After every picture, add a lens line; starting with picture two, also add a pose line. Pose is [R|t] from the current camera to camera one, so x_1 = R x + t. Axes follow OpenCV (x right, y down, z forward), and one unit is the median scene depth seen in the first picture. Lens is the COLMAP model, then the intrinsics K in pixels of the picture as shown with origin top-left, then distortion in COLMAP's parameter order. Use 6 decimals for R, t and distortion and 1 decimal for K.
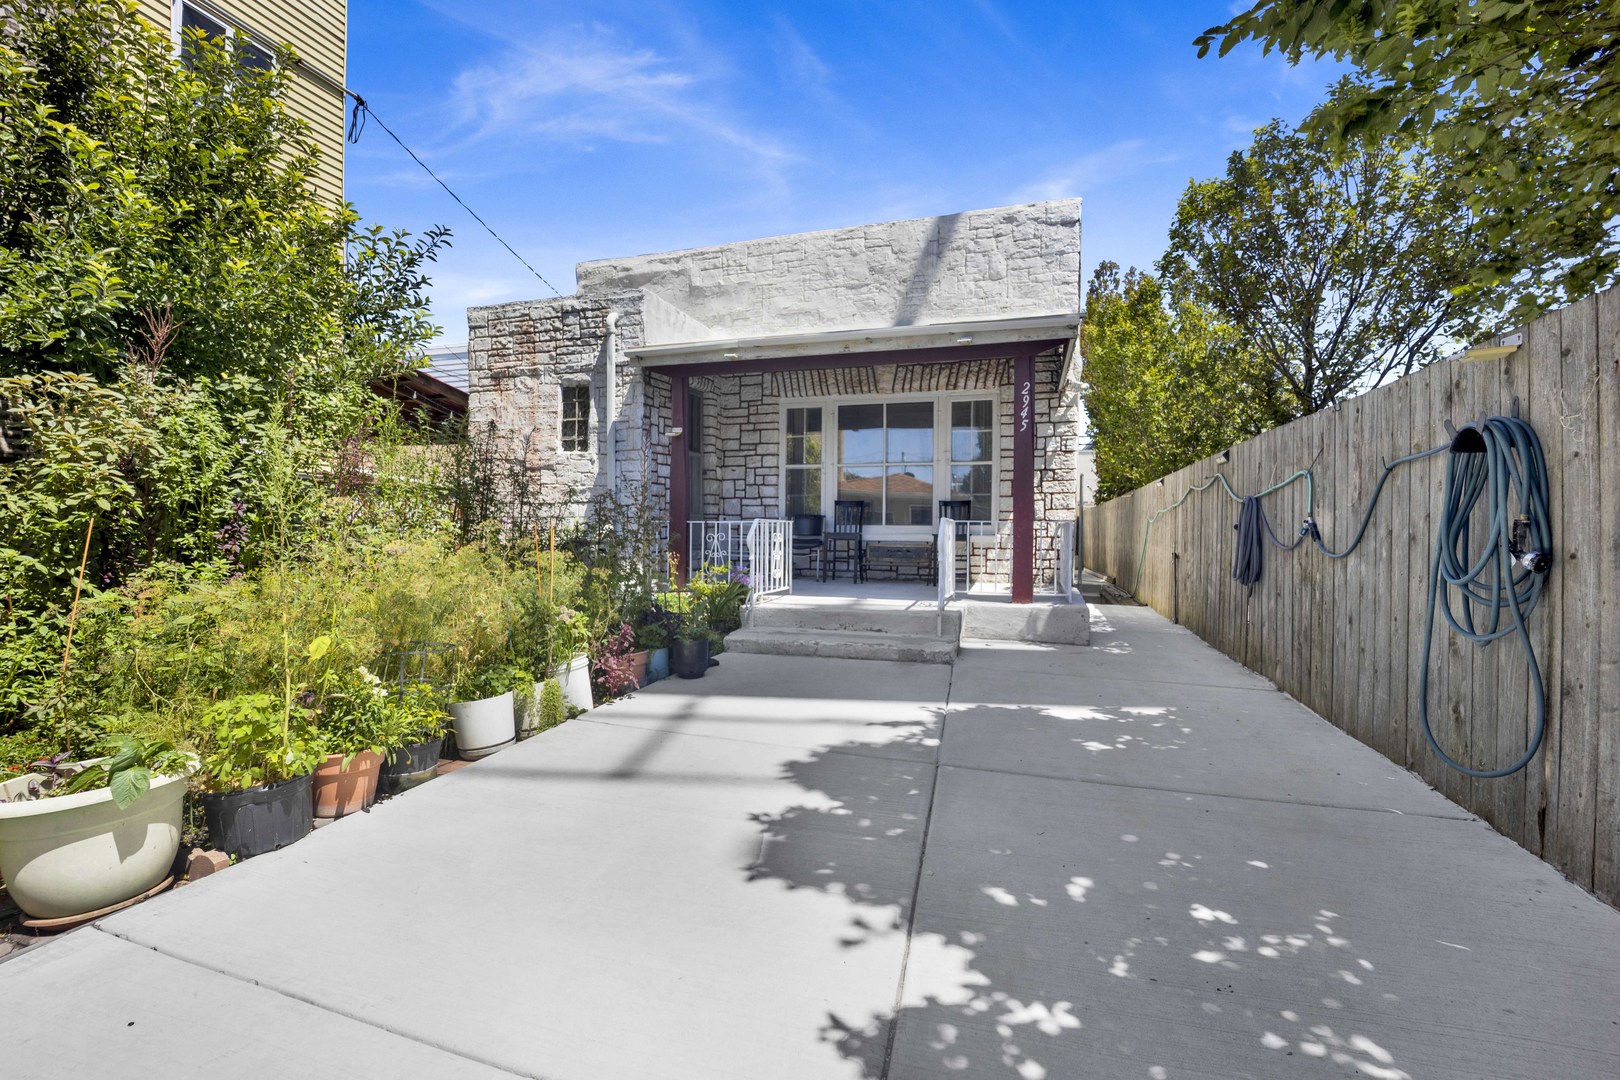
lens RADIAL K [[673.3, 0, 808.2], [0, 673.3, 540.0], [0, 0, 1]] dist [0.001696, 0.000018]
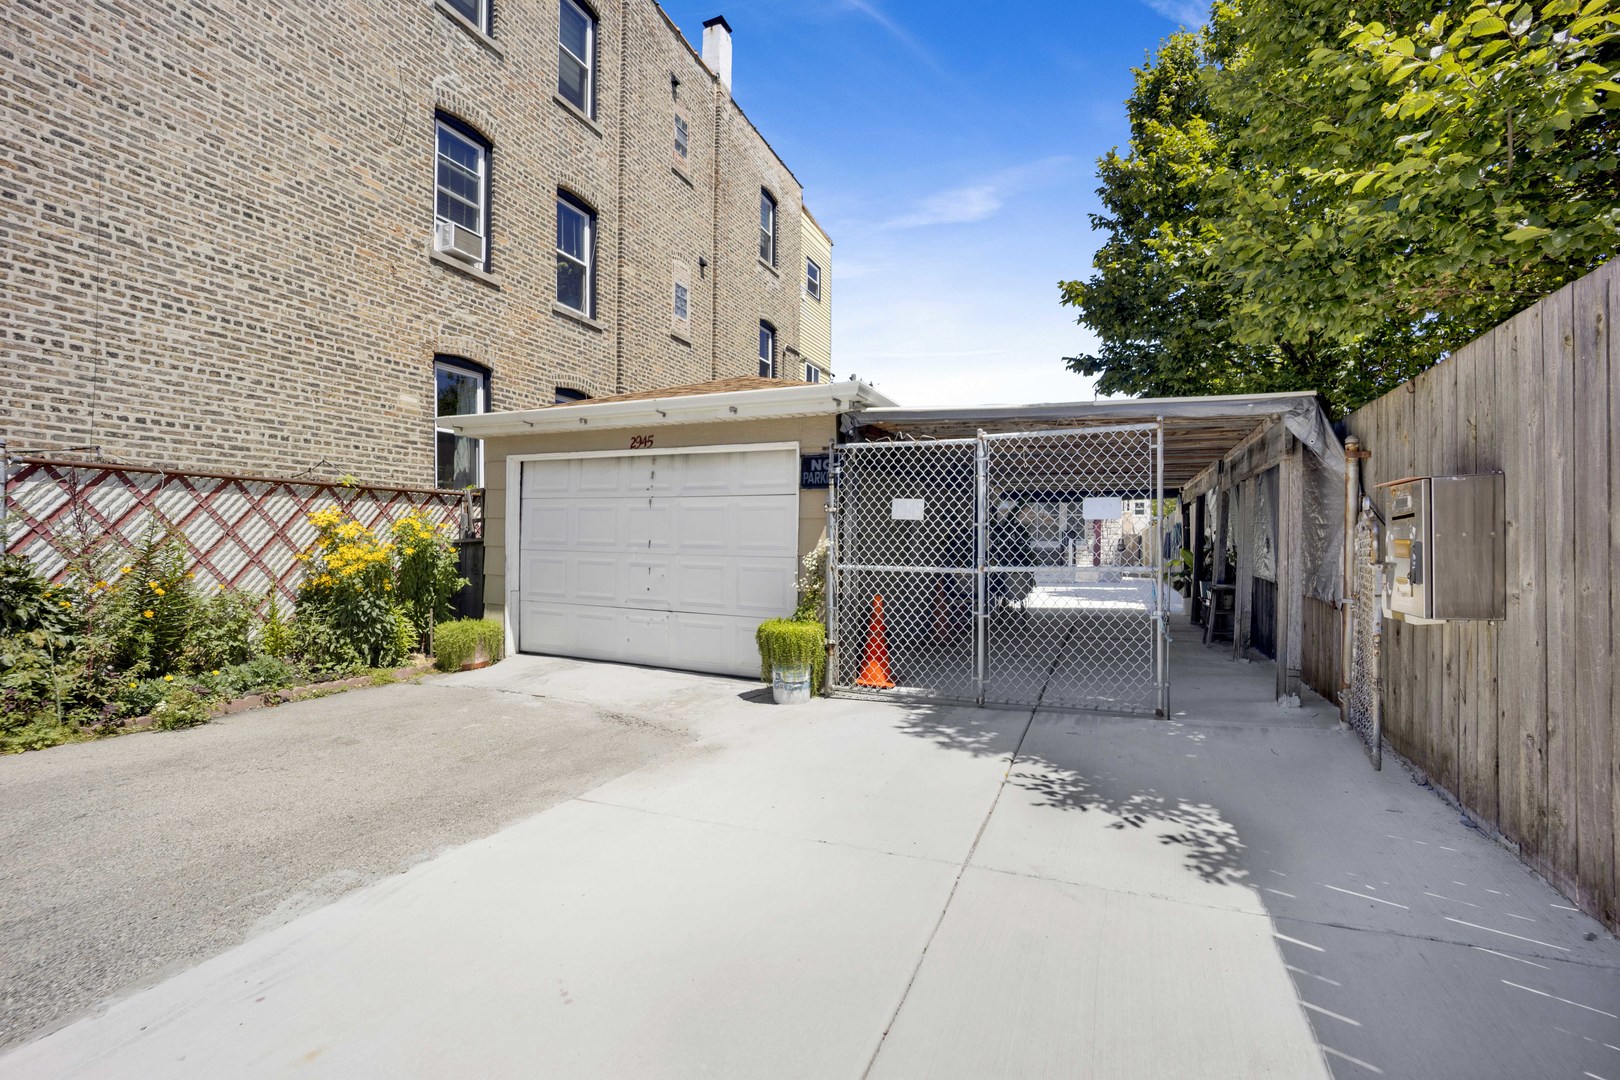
lens RADIAL K [[673.3, 0, 811.3], [0, 673.3, 541.6], [0, 0, 1]] dist [0.001696, 0.000018]
pose [[0.992370, -0.003353, -0.123250, -0.421489], [0.001193, 0.999845, -0.017591, 0.021745], [0.123290, 0.017309, 0.992220, -1.610609]]
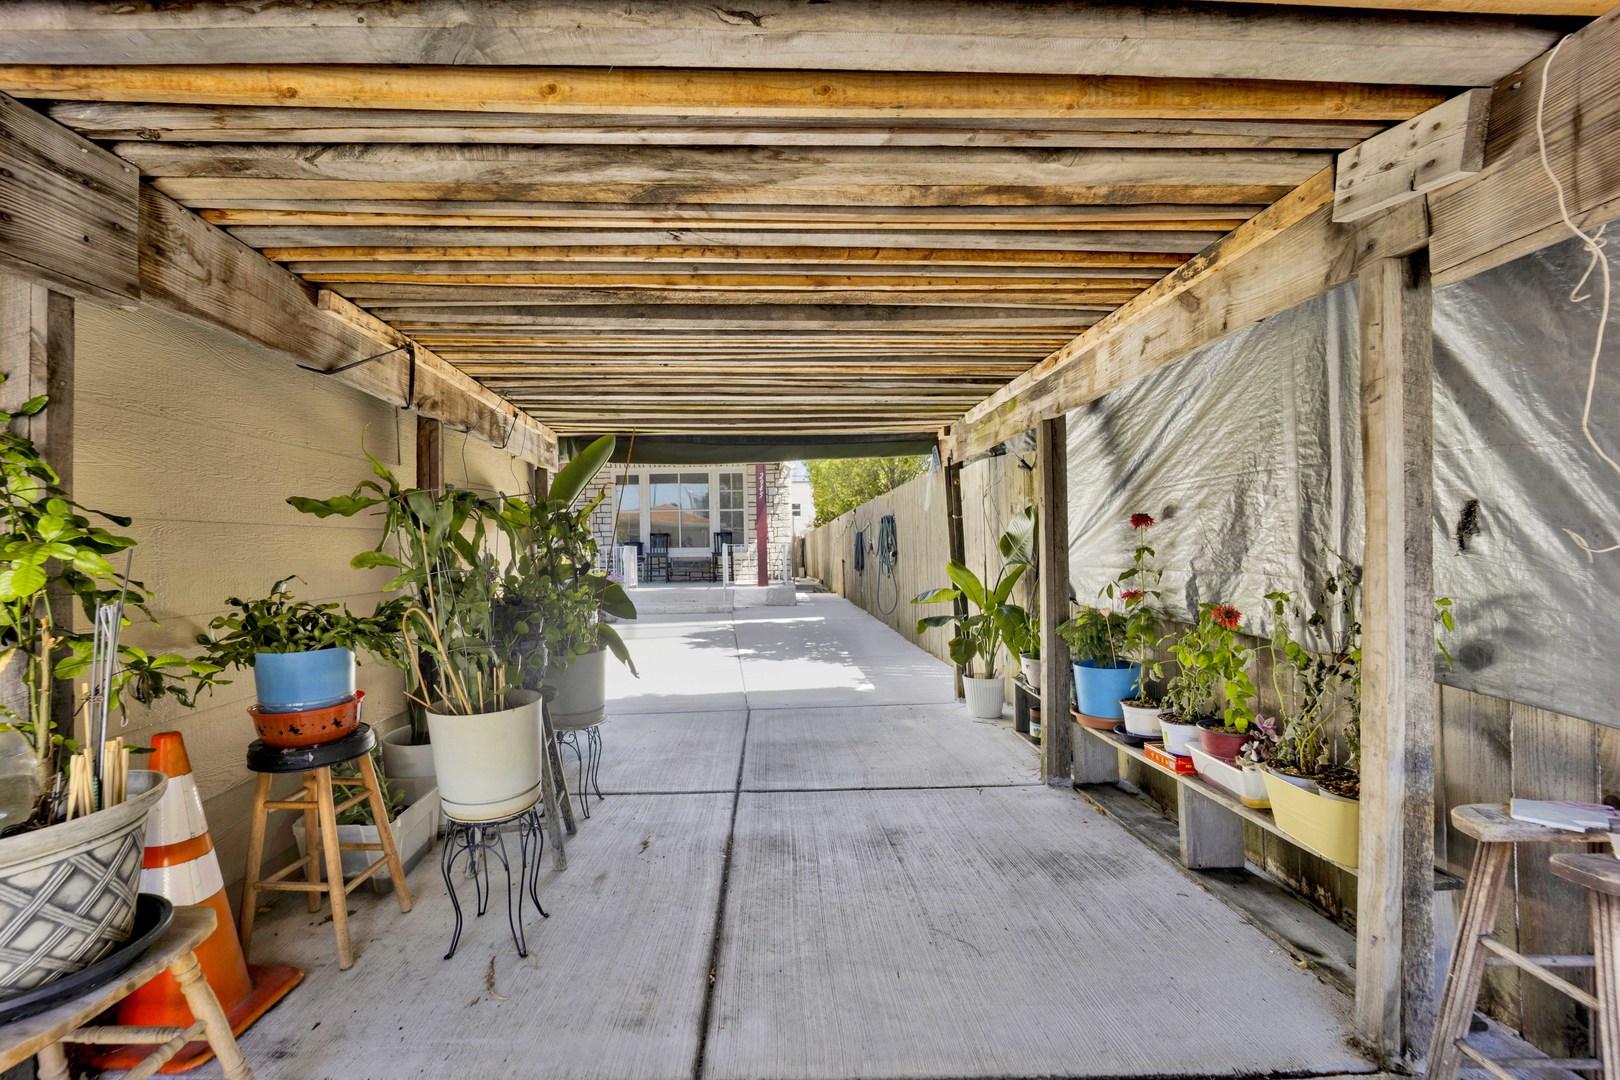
lens RADIAL K [[673.3, 0, 804.6], [0, 673.3, 544.3], [0, 0, 1]] dist [0.001696, 0.000018]
pose [[0.931185, -0.019063, 0.364049, -0.203319], [0.028310, 0.999397, -0.020081, 0.010605], [-0.363447, 0.029005, 0.931163, -0.633818]]
